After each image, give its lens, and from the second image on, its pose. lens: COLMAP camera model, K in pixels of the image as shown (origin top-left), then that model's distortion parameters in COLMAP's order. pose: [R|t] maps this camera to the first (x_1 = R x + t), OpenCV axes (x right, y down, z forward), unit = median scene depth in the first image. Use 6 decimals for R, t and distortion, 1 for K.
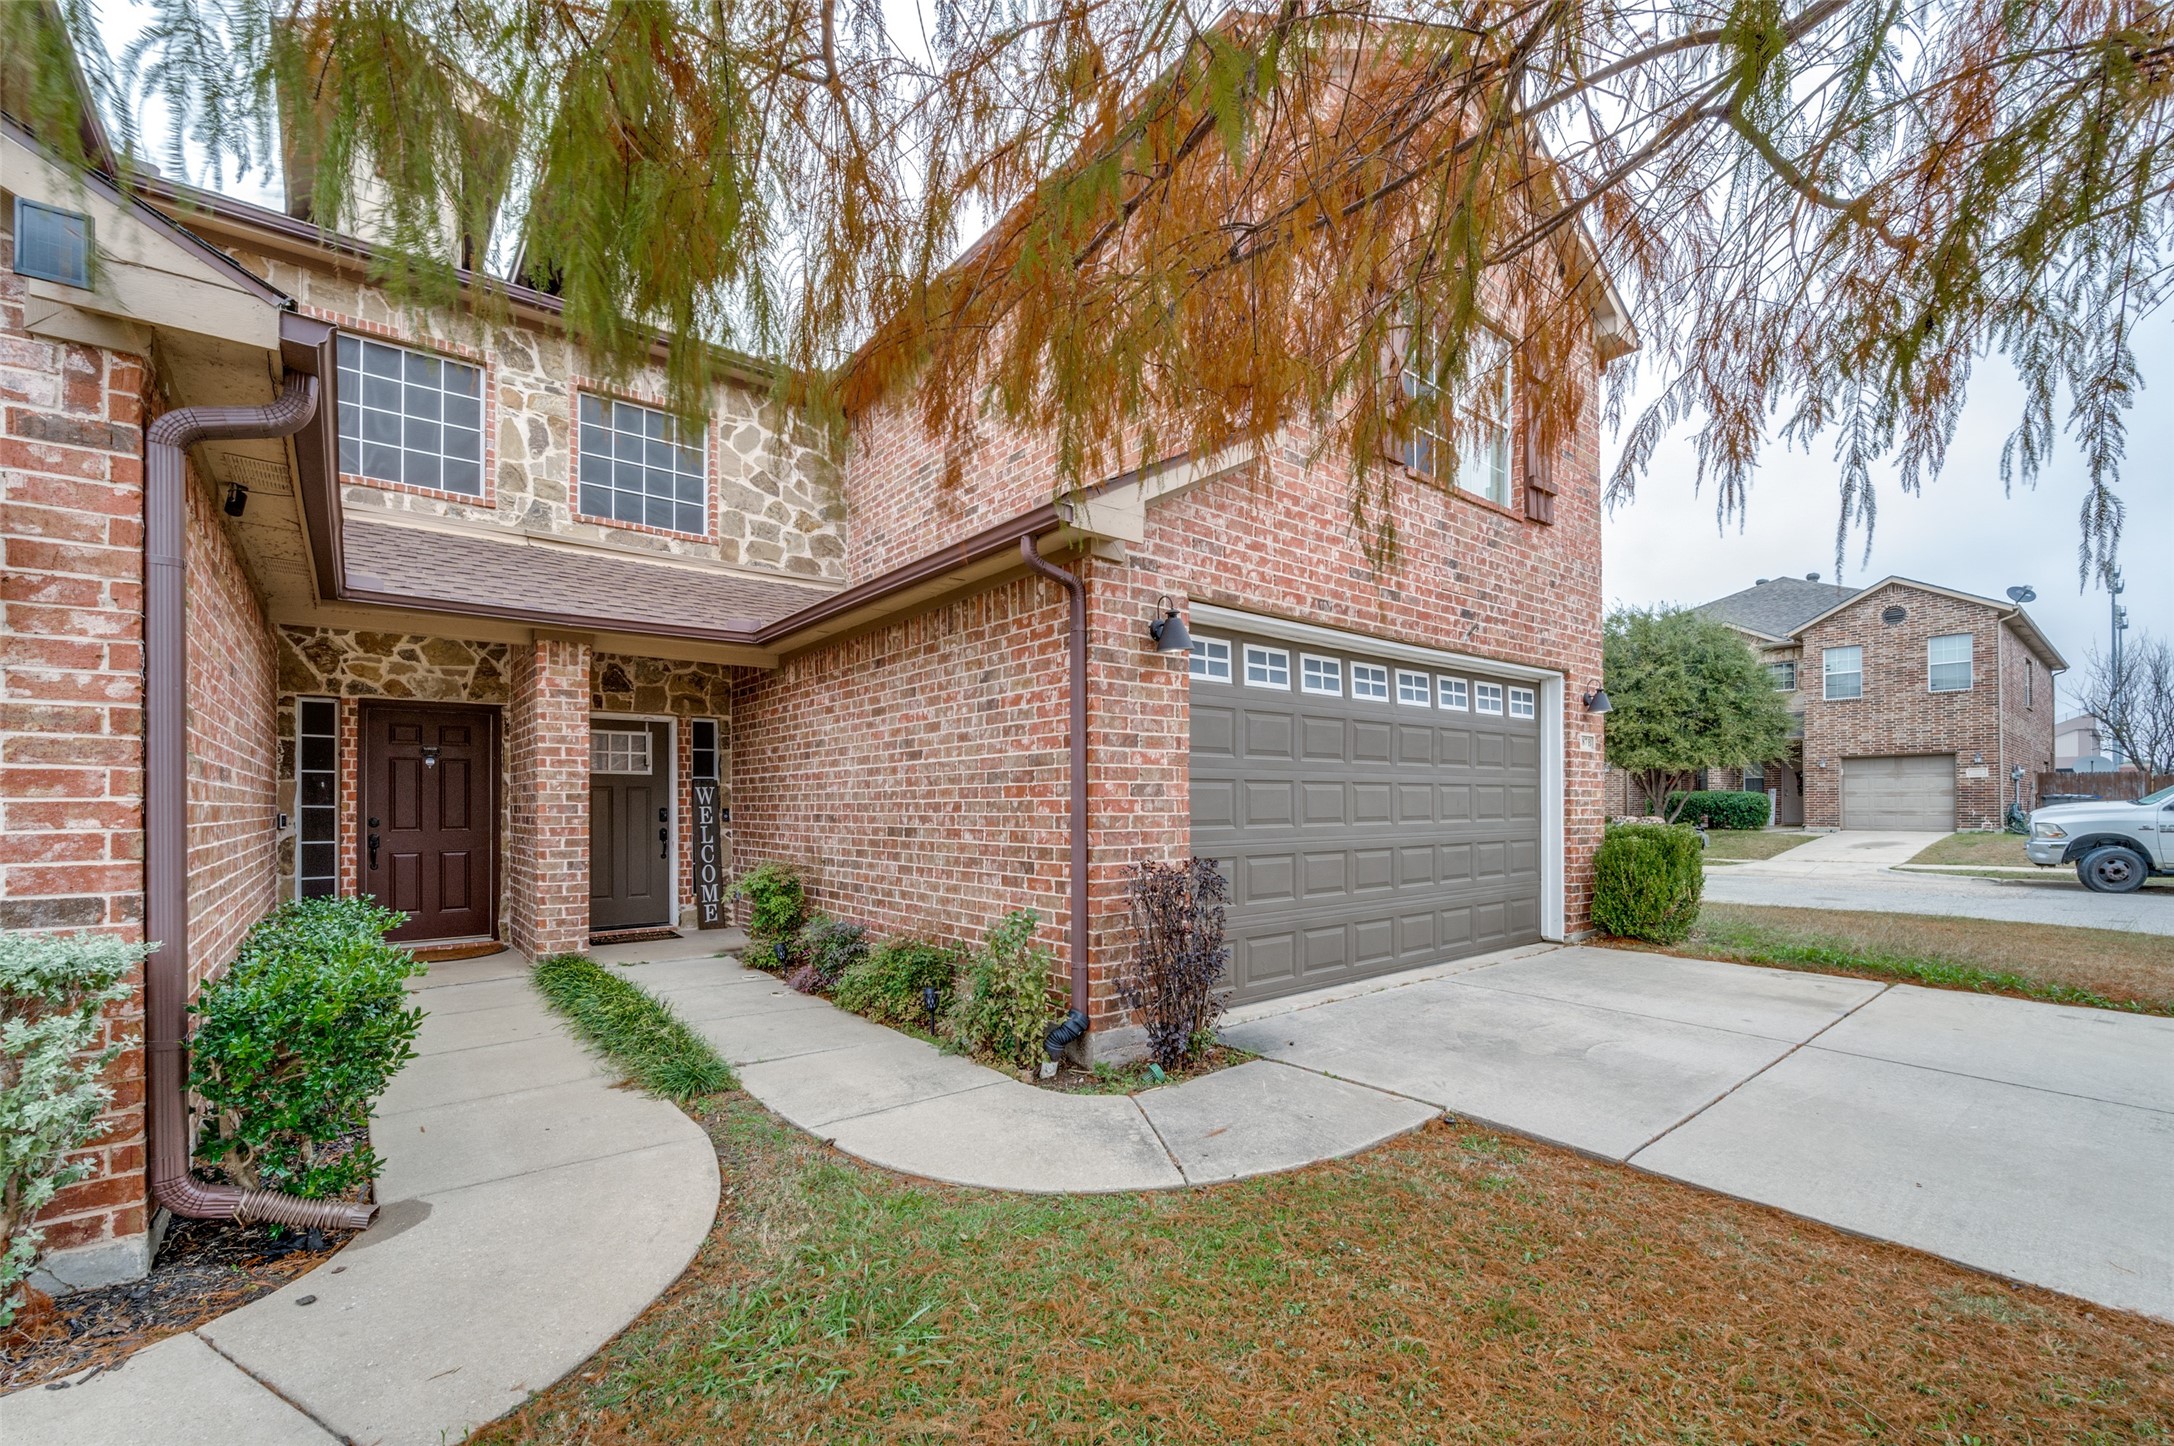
lens RADIAL K [[884.3, 0, 1064.7], [0, 884.3, 792.9], [0, 0, 1]] dist [-0.006028, -0.000366]
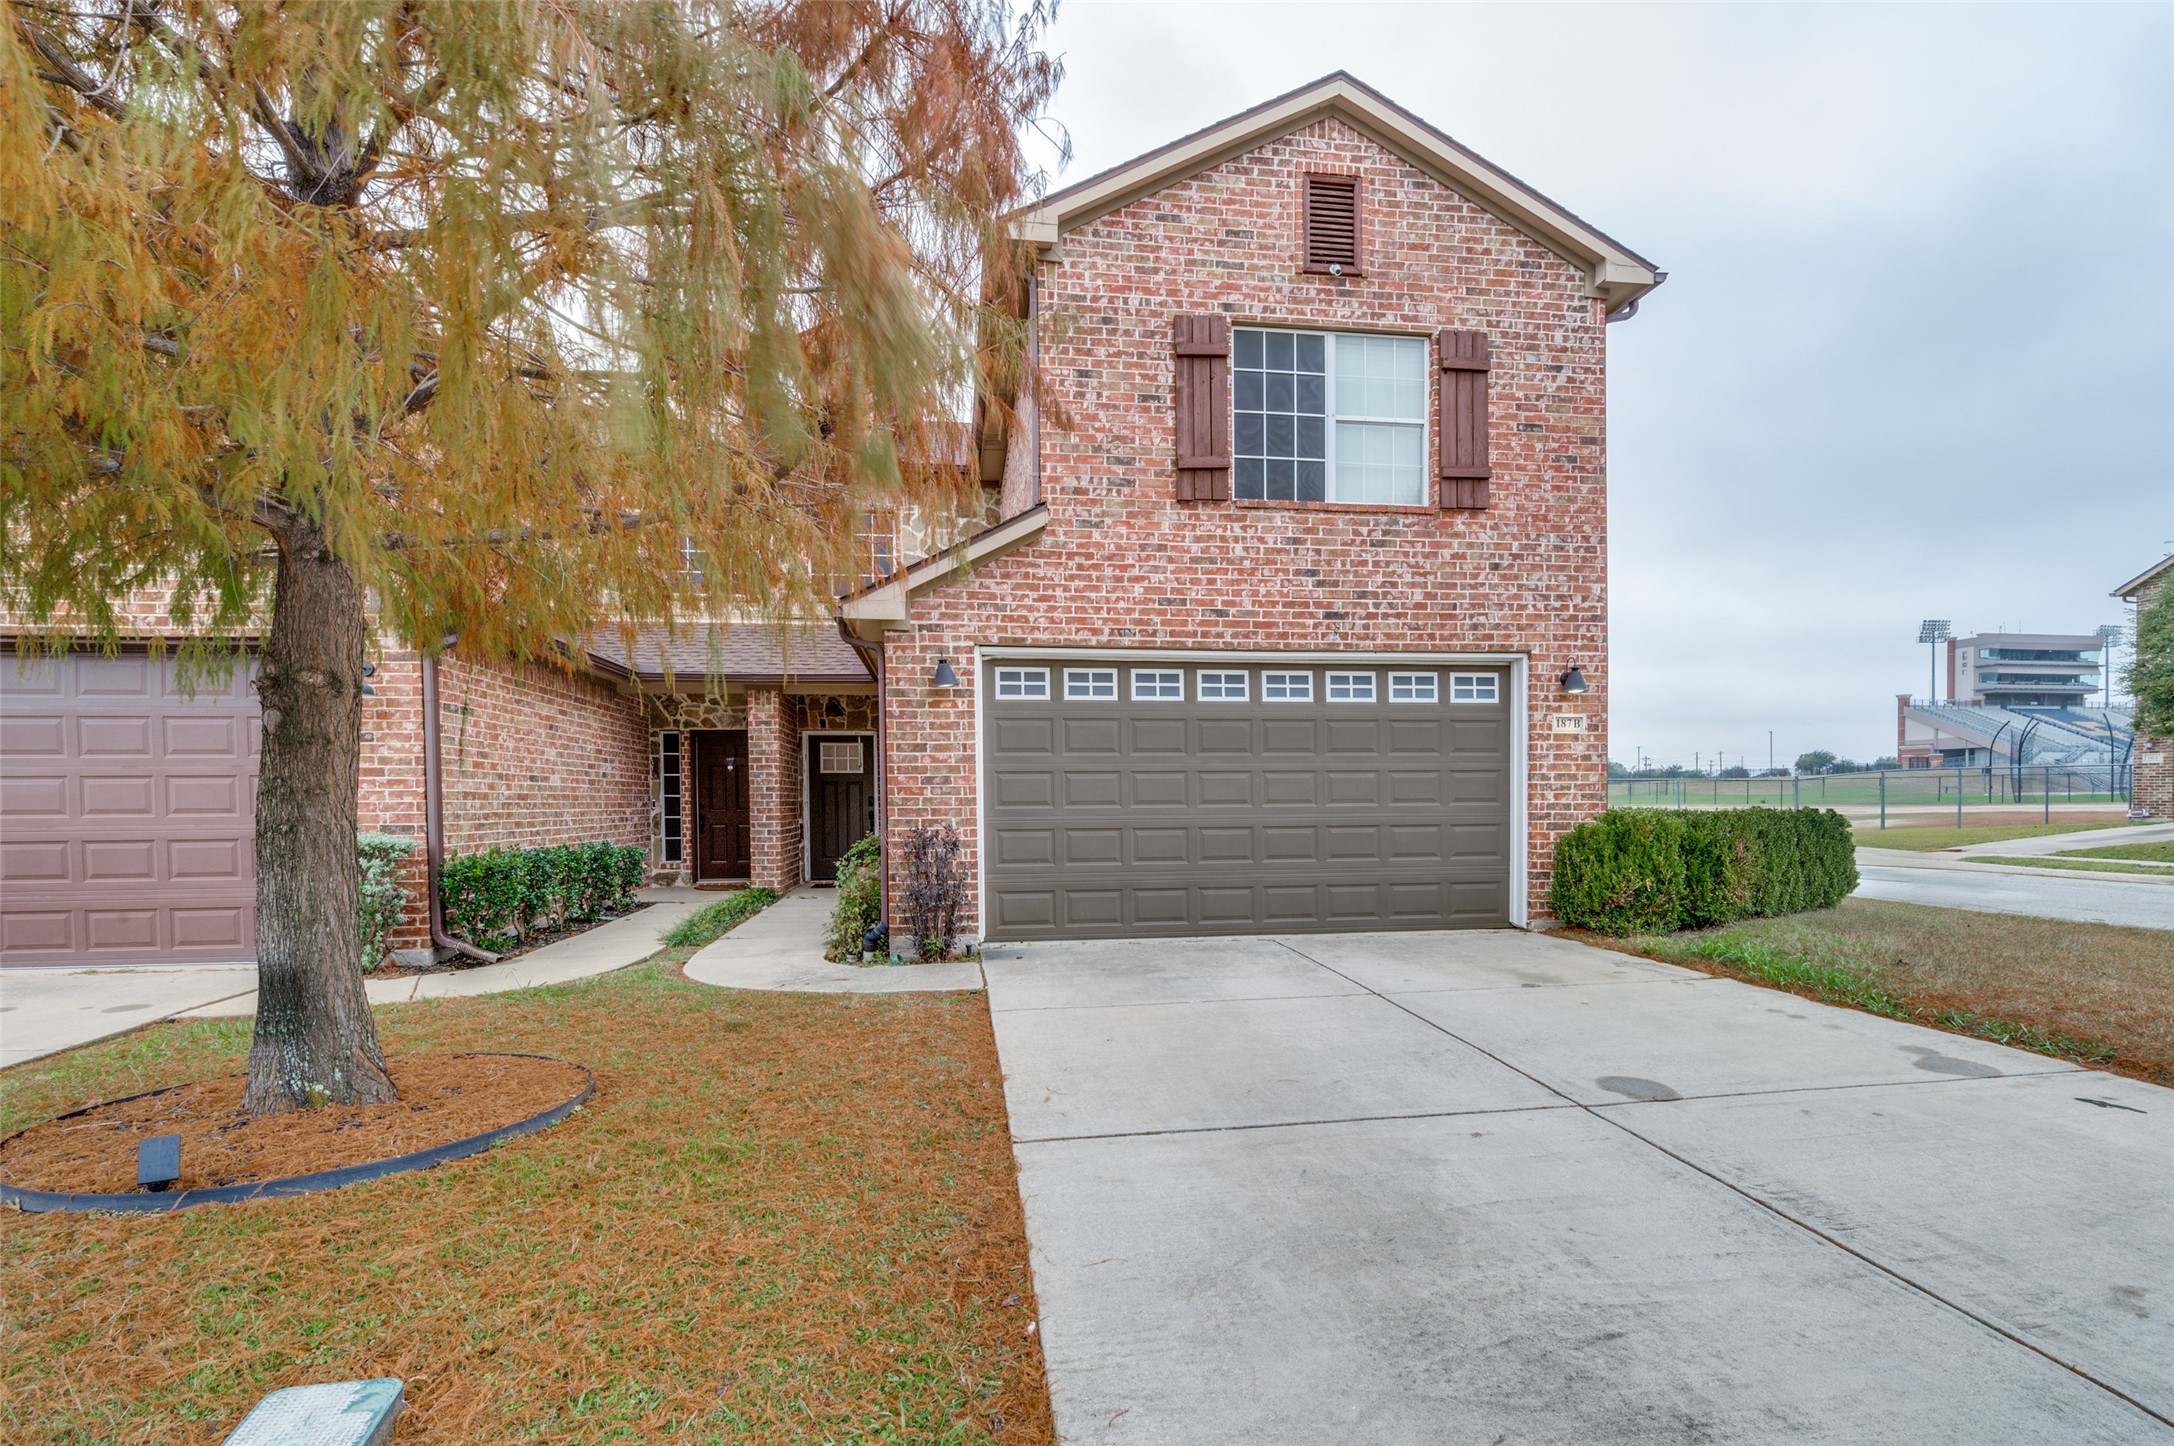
lens RADIAL K [[953.7, 0, 1094.9], [0, 953.7, 814.6], [0, 0, 1]] dist [-0.007900, -0.000033]
pose [[0.866050, 0.005689, -0.499925, 0.966988], [0.009836, 0.999548, 0.028414, 0.009869], [0.499860, -0.029525, 0.865603, -0.220988]]
